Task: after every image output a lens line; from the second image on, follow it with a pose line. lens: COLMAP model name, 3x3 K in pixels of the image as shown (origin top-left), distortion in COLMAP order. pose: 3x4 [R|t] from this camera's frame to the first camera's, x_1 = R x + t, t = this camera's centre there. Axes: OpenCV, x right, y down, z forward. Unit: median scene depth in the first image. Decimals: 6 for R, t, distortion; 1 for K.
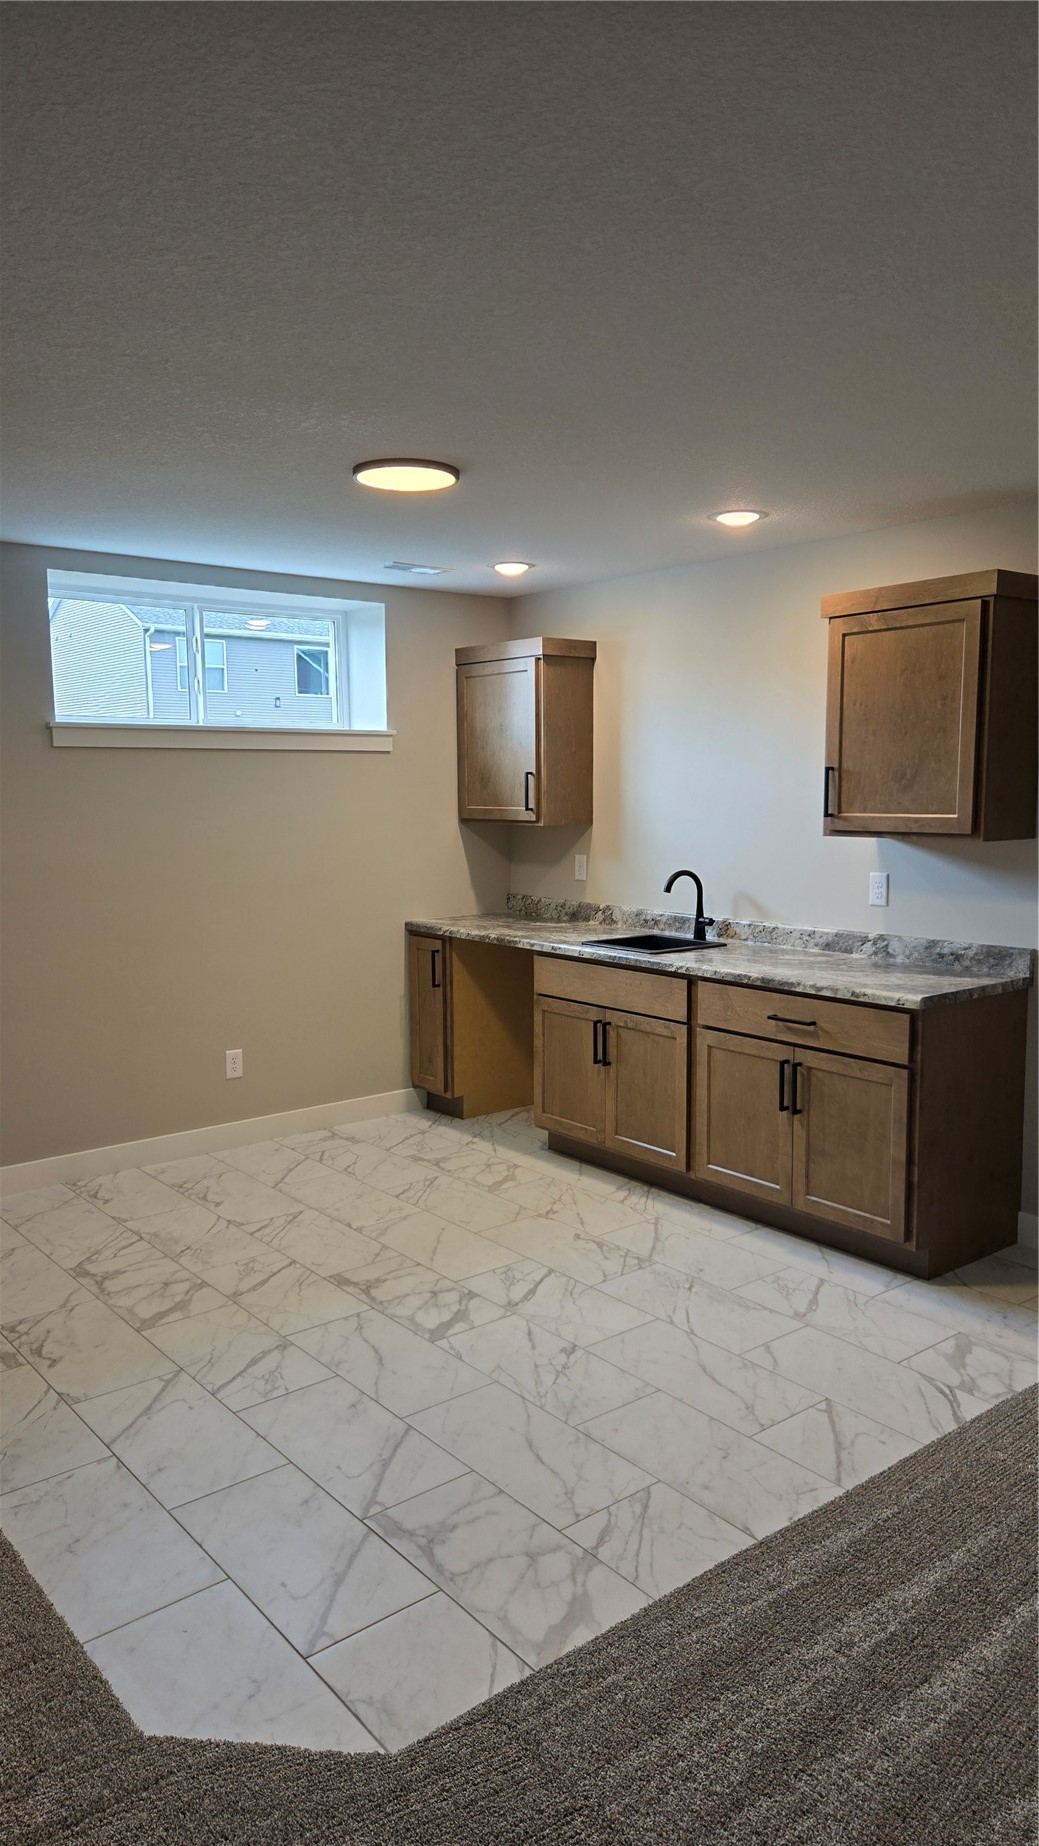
lens RADIAL K [[1241.8, 0, 519.3], [0, 1241.8, 926.2], [0, 0, 1]] dist [0.009919, 0.002570]
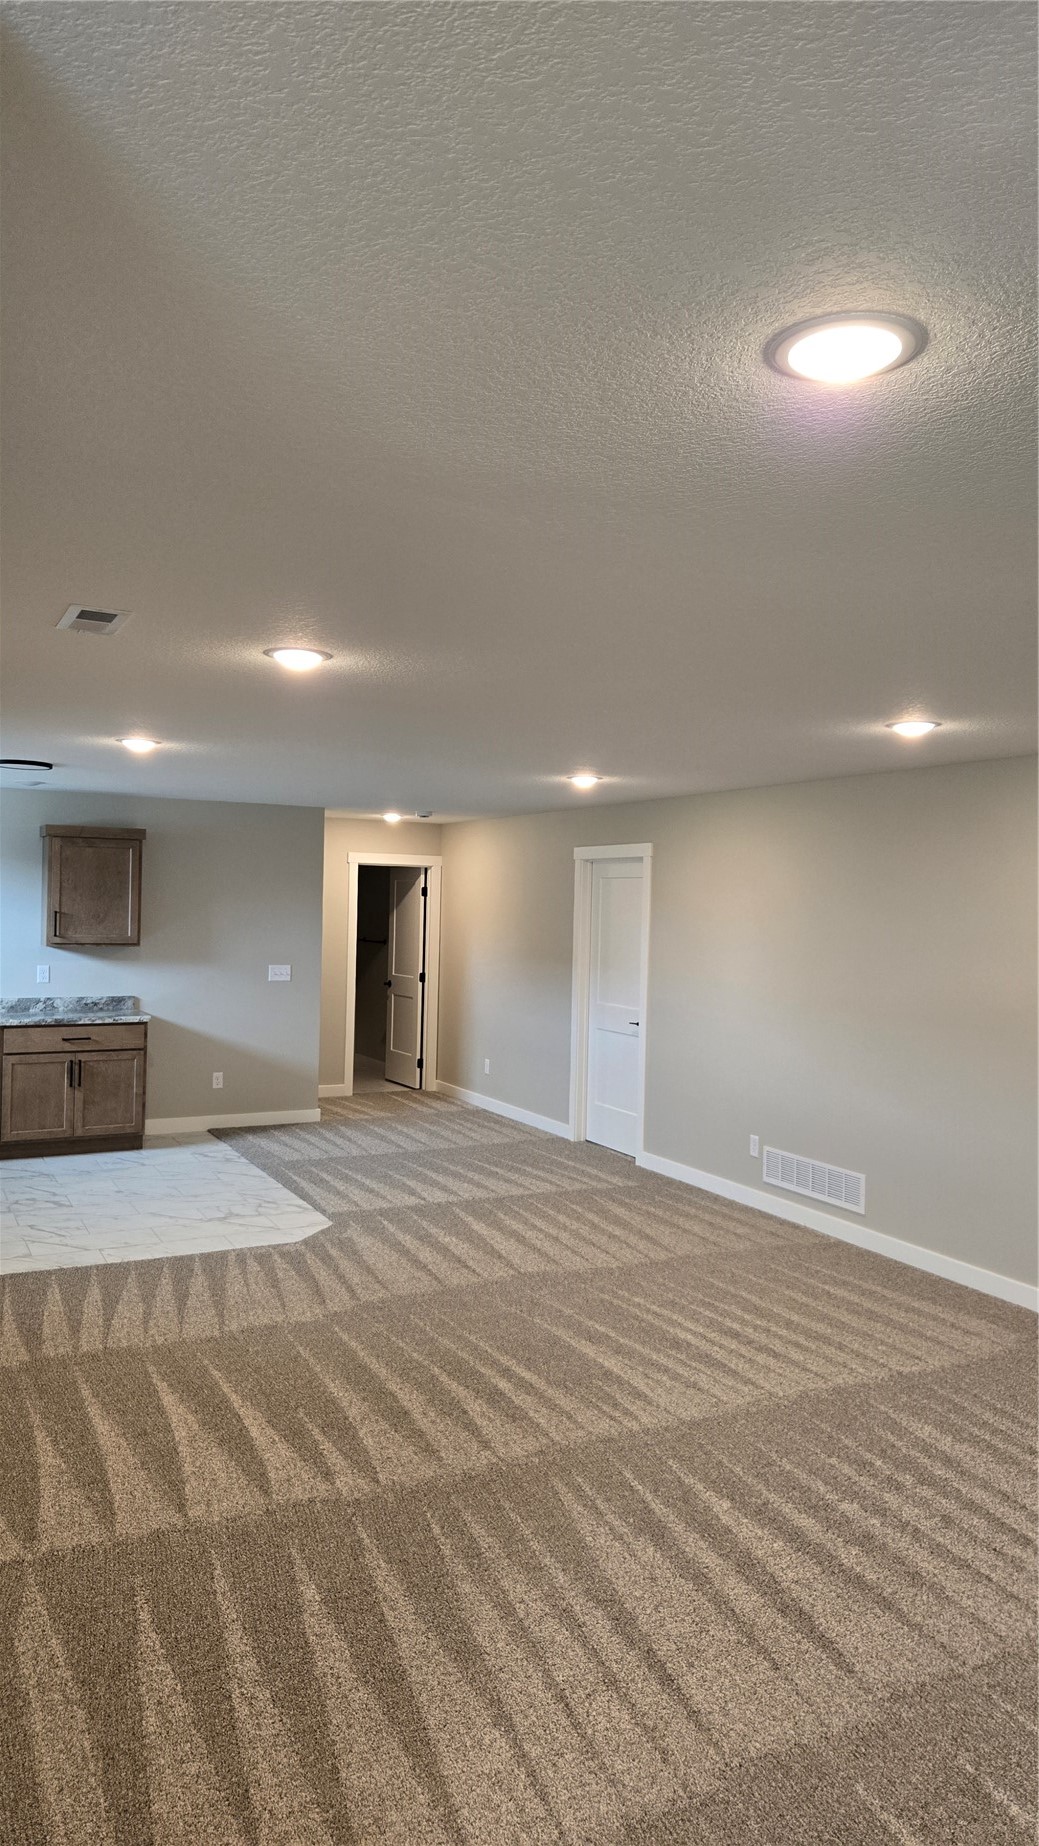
lens RADIAL K [[1241.8, 0, 519.5], [0, 1241.8, 922.5], [0, 0, 1]] dist [0.009919, 0.002570]
pose [[0.205970, -0.006989, 0.978533, -1.552978], [0.086701, 0.996172, -0.011135, -0.025941], [-0.974710, 0.087133, 0.205788, -0.114789]]
